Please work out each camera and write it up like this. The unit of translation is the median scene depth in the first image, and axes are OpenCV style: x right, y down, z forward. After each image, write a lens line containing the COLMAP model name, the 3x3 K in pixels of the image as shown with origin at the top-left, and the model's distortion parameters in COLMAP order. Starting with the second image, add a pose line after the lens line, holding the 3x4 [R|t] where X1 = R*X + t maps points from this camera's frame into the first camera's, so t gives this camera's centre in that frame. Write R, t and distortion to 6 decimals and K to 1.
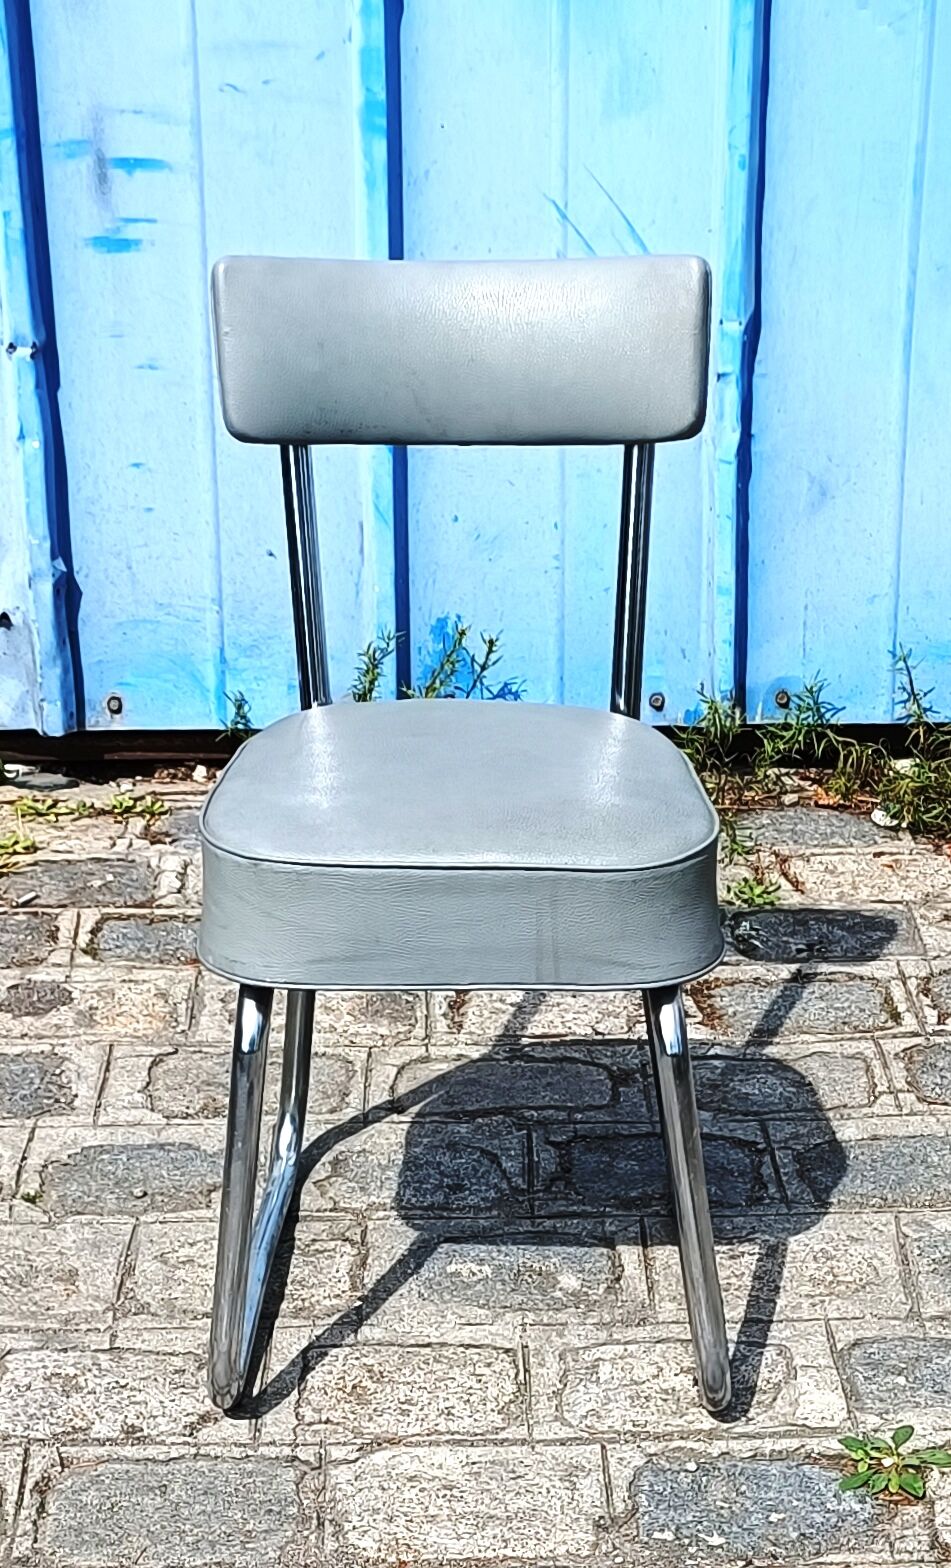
lens RADIAL K [[2763.2, 0, 513.8], [0, 2763.2, 1355.6], [0, 0, 1]] dist [0.091440, -0.333755]
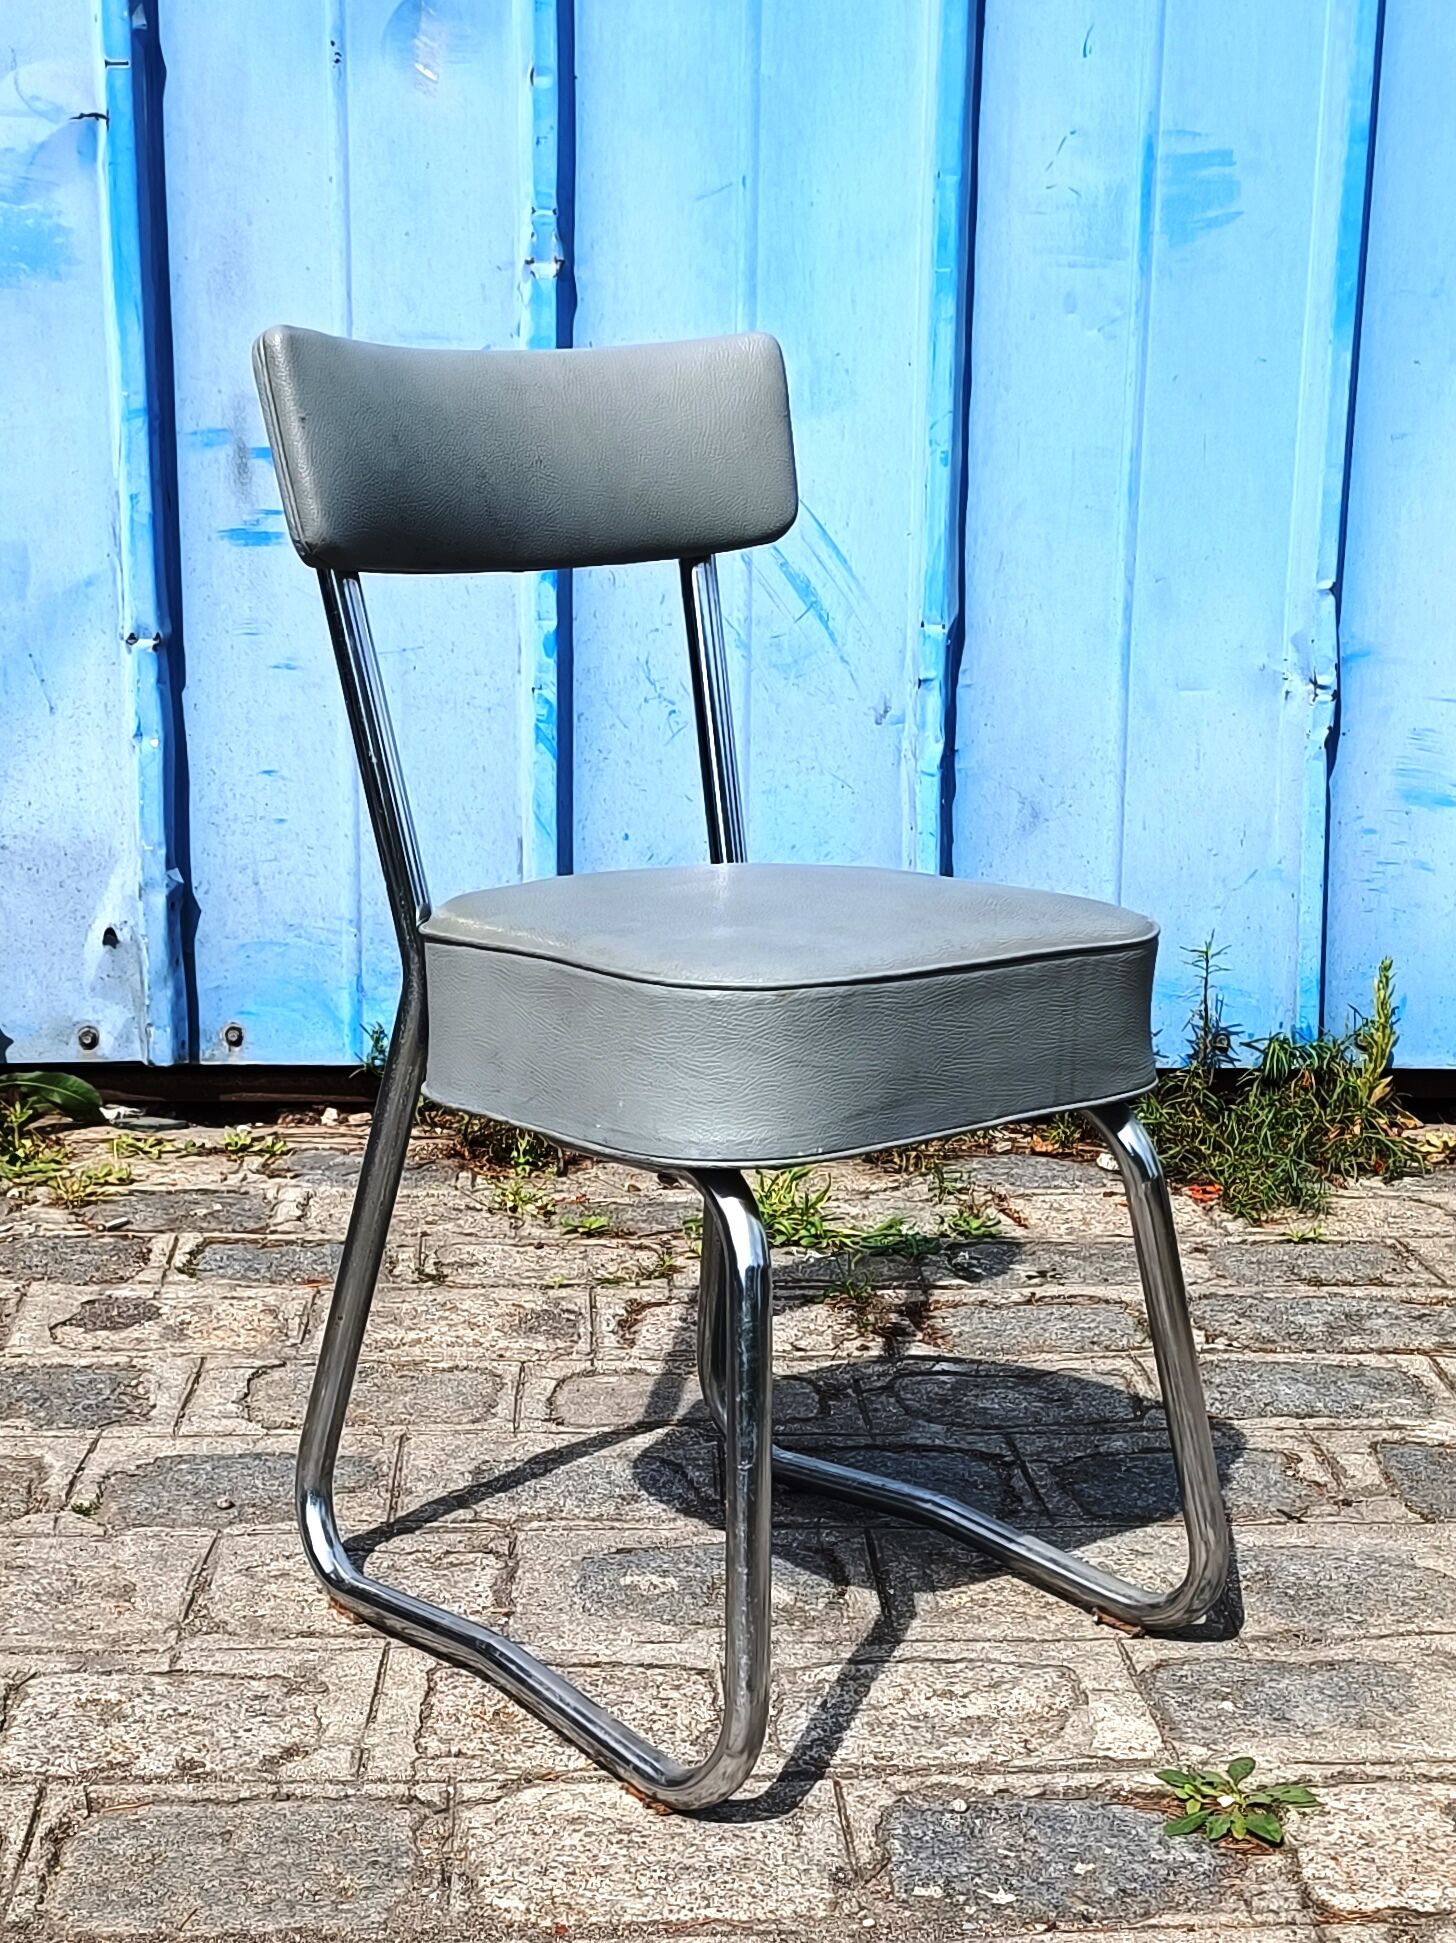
lens RADIAL K [[2743.3, 0, 758.9], [0, 2743.3, 1331.7], [0, 0, 1]] dist [0.213563, -0.935714]
pose [[0.999256, 0.007406, 0.037857, -0.013300], [0.001030, 0.975928, -0.218091, 0.060365], [-0.038561, 0.217968, 0.975194, 0.207224]]
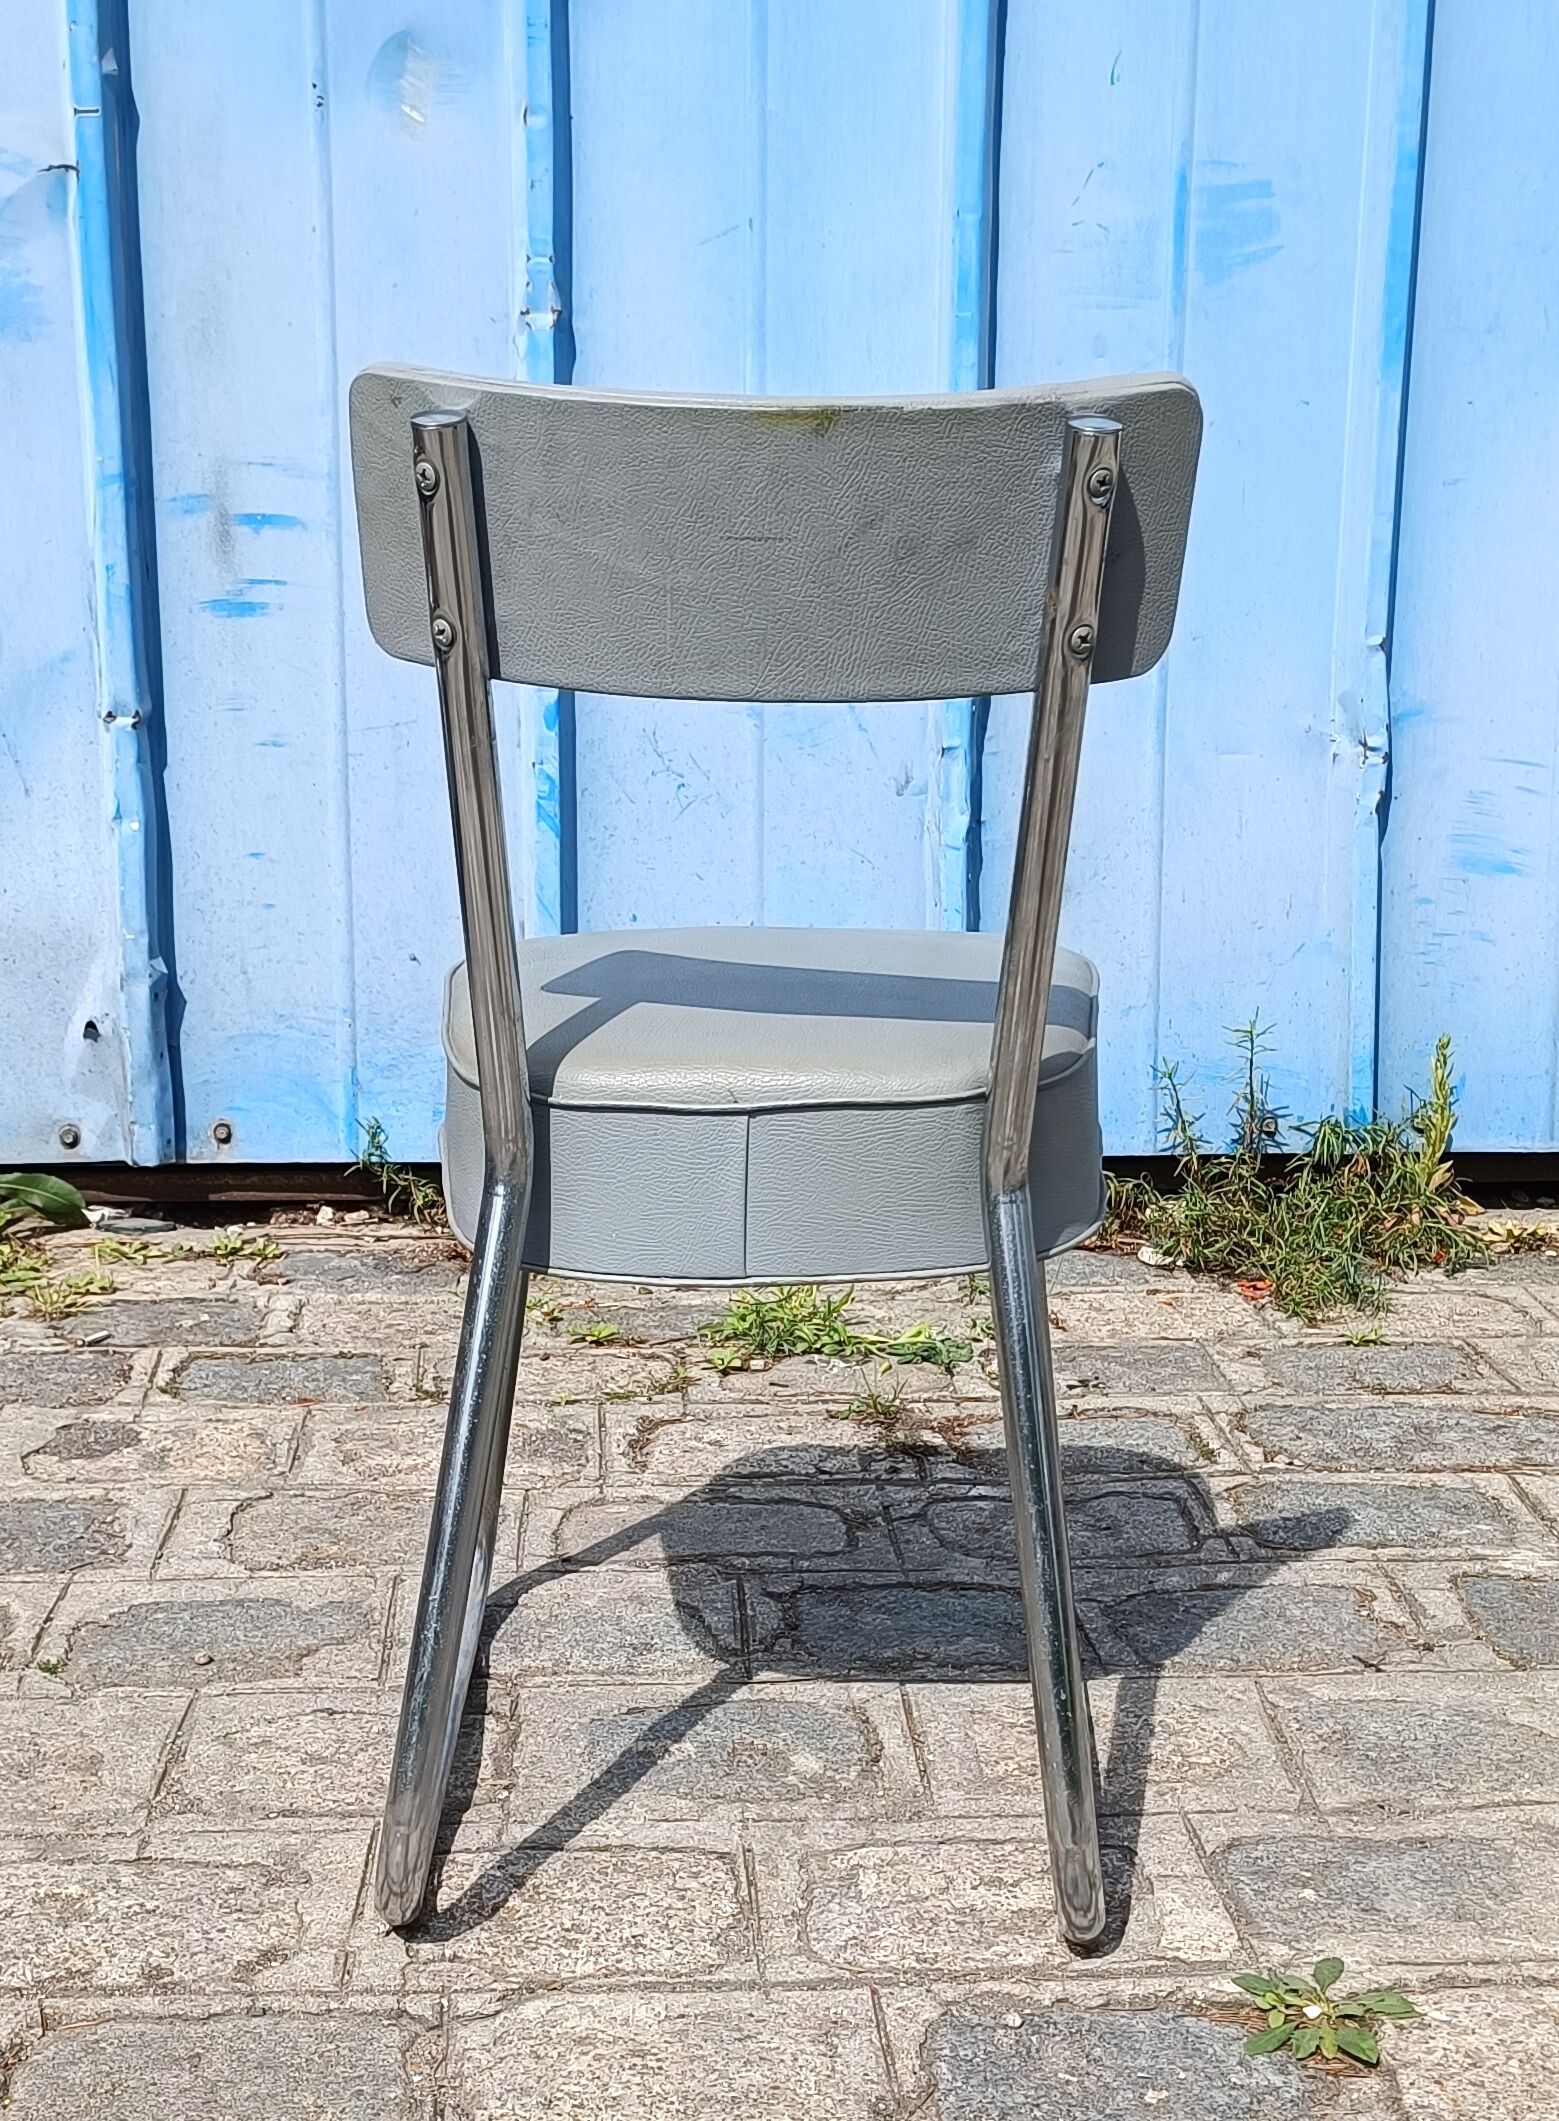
lens RADIAL K [[2768.5, 0, 720.6], [0, 2768.5, 1366.6], [0, 0, 1]] dist [0.224284, -1.037785]
pose [[0.999840, -0.002257, 0.017736, -0.012349], [0.006225, 0.973864, -0.227047, 0.030970], [-0.016760, 0.227121, 0.973722, 0.255454]]
